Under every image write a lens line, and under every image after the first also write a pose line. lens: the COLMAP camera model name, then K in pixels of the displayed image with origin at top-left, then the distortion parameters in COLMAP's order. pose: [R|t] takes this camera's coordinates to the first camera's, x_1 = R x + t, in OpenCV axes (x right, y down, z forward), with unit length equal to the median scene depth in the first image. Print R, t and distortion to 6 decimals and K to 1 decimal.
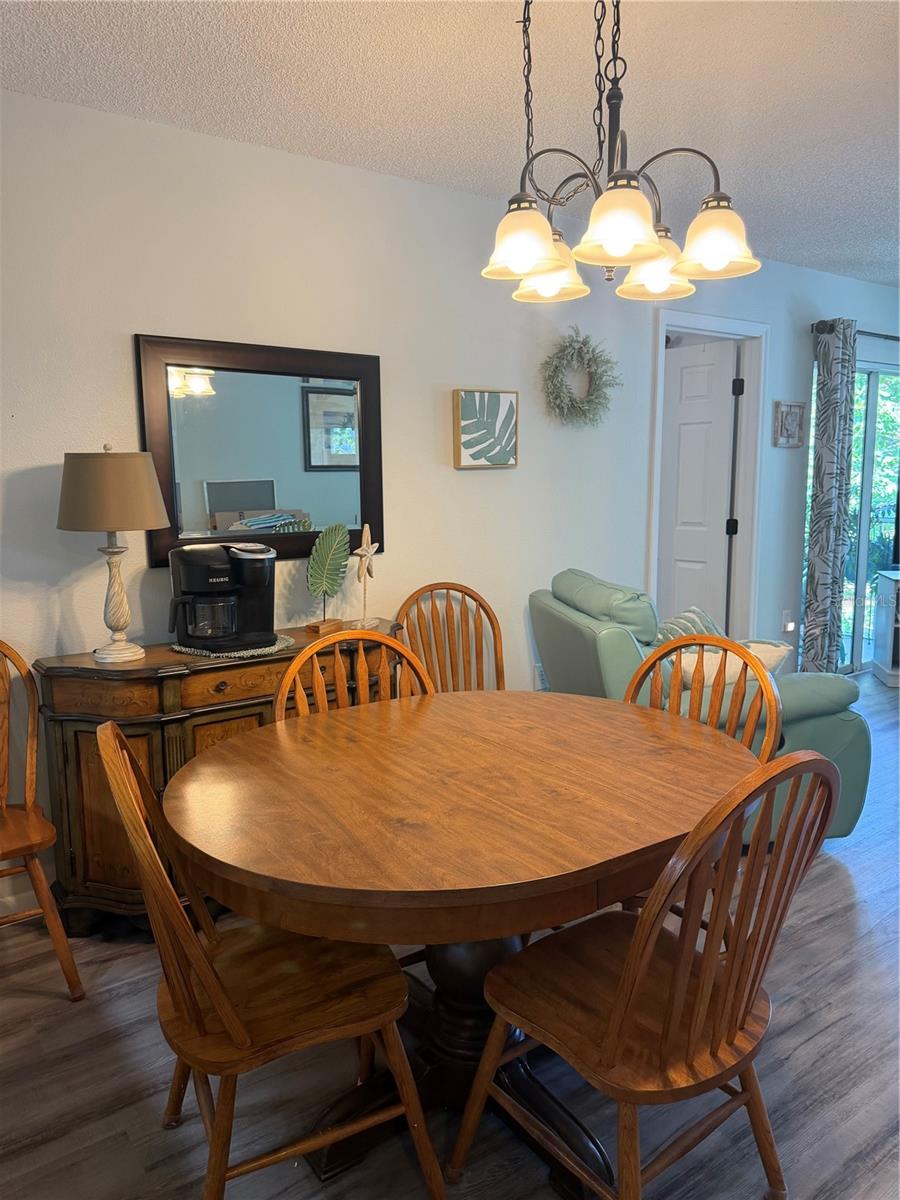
lens RADIAL K [[842.1, 0, 451.2], [0, 842.1, 601.4], [0, 0, 1]] dist [0.065091, -0.078742]
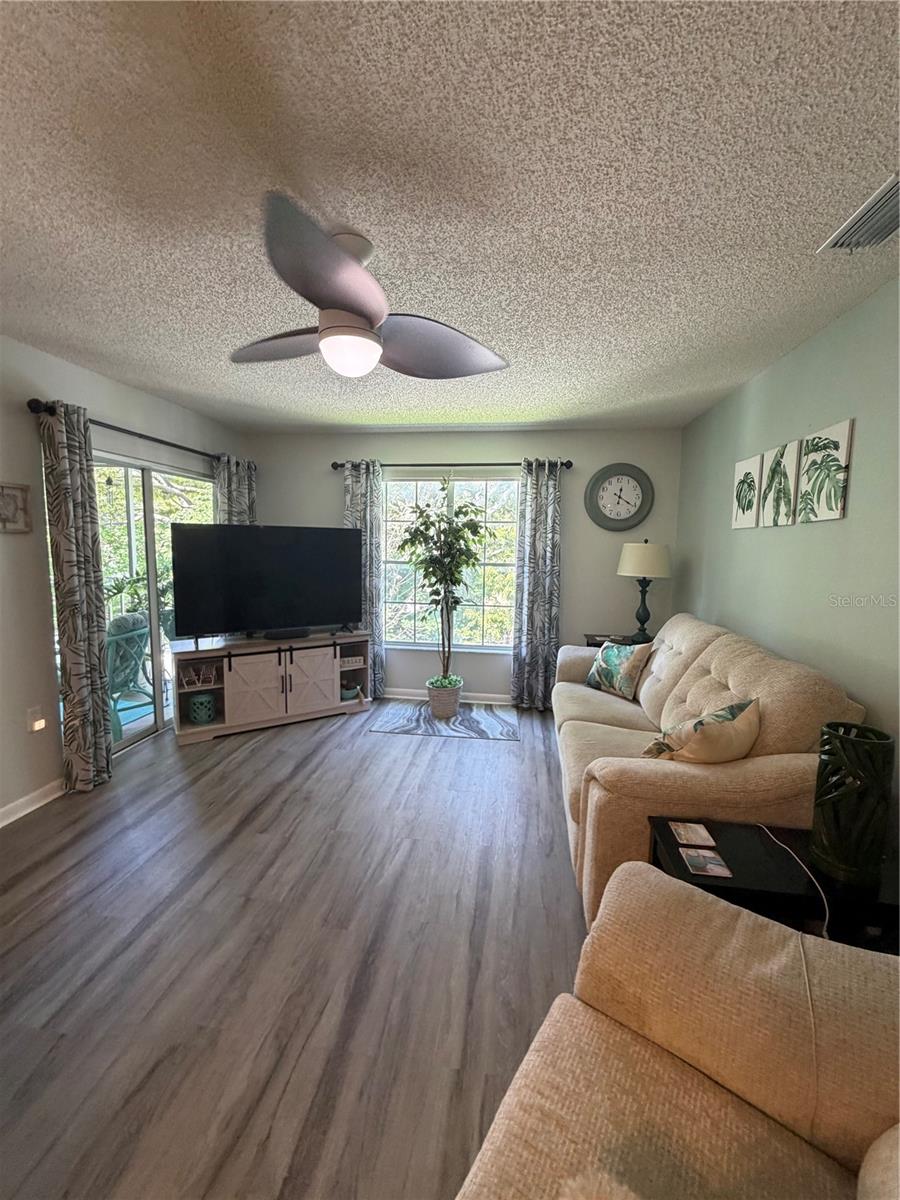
lens RADIAL K [[477.7, 0, 450.7], [0, 477.7, 595.2], [0, 0, 1]] dist [-0.000441, 0.000063]
pose [[0.694428, -0.055013, 0.717456, 0.593447], [0.084628, 0.996397, -0.005509, -0.121363], [-0.714568, 0.064543, 0.696582, 0.532230]]
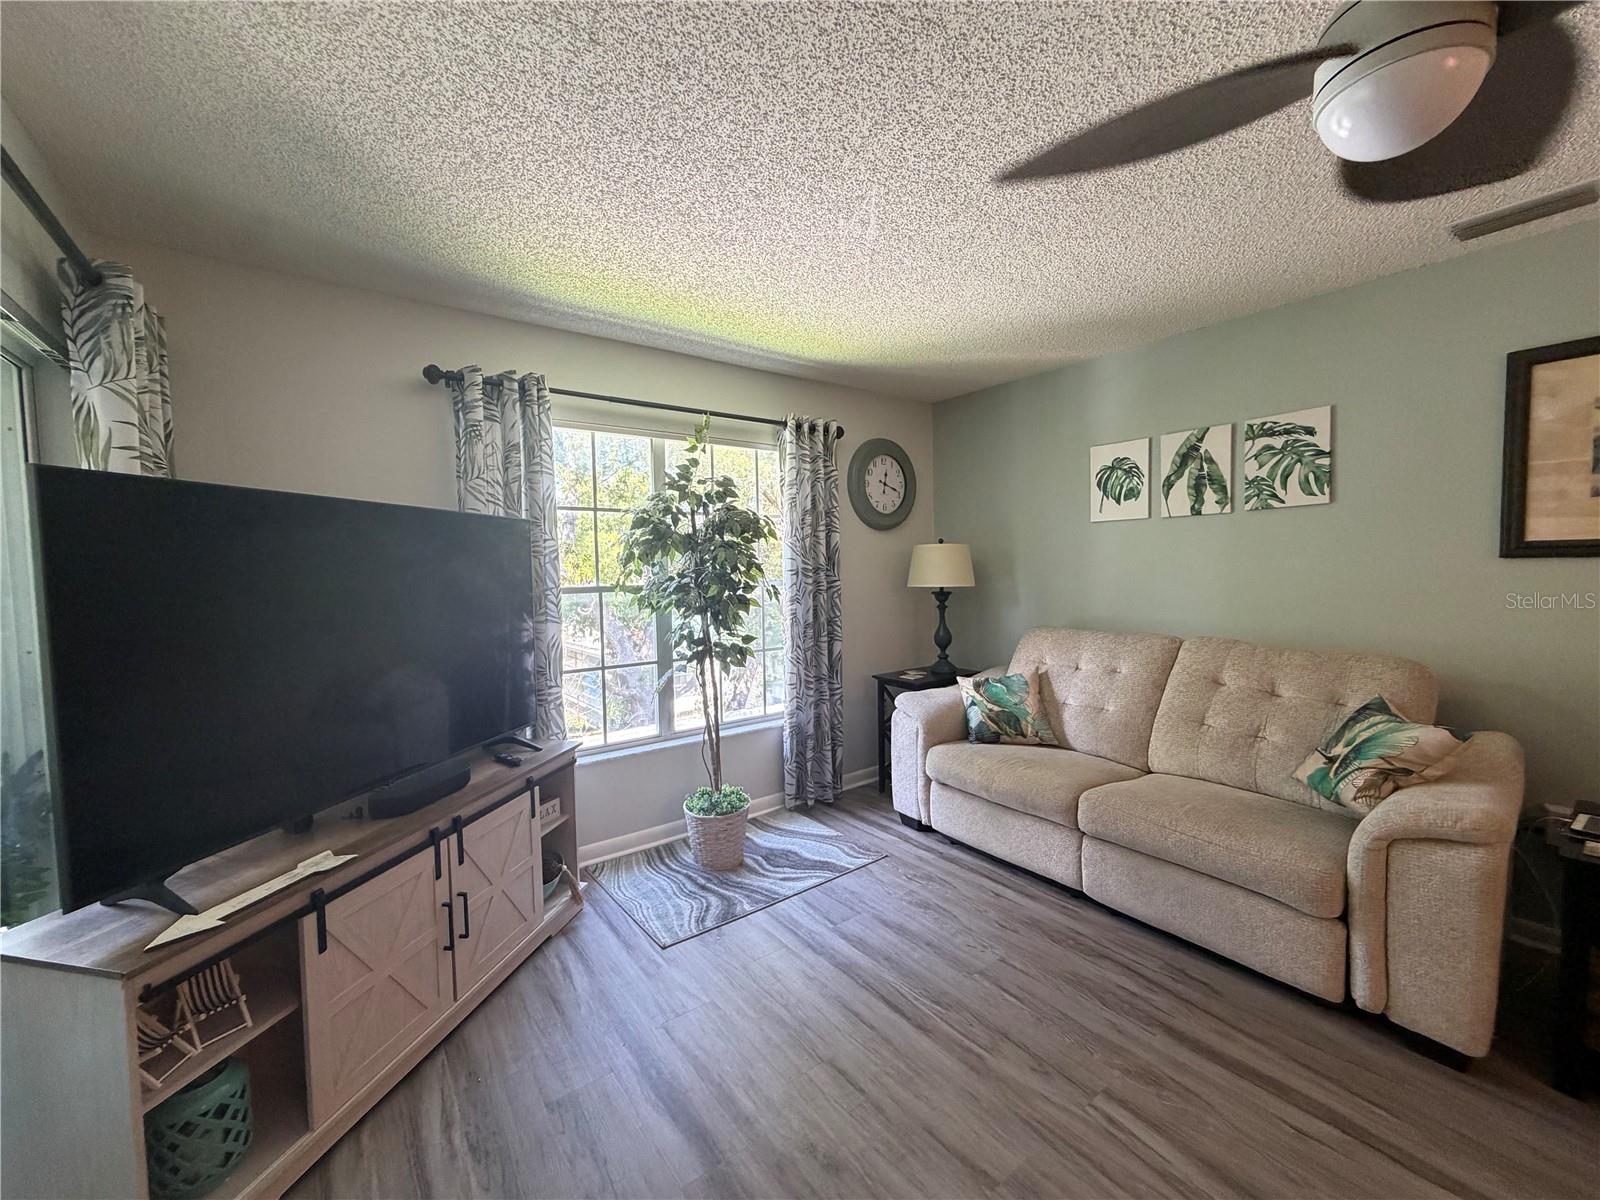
lens RADIAL K [[636.9, 0, 792.7], [0, 636.9, 599.8], [0, 0, 1]] dist [-0.000441, 0.000063]
pose [[-0.004879, -0.041281, 0.999136, 0.565865], [0.168322, 0.984858, 0.041513, -0.218102], [-0.985720, 0.168379, 0.002143, 1.376748]]
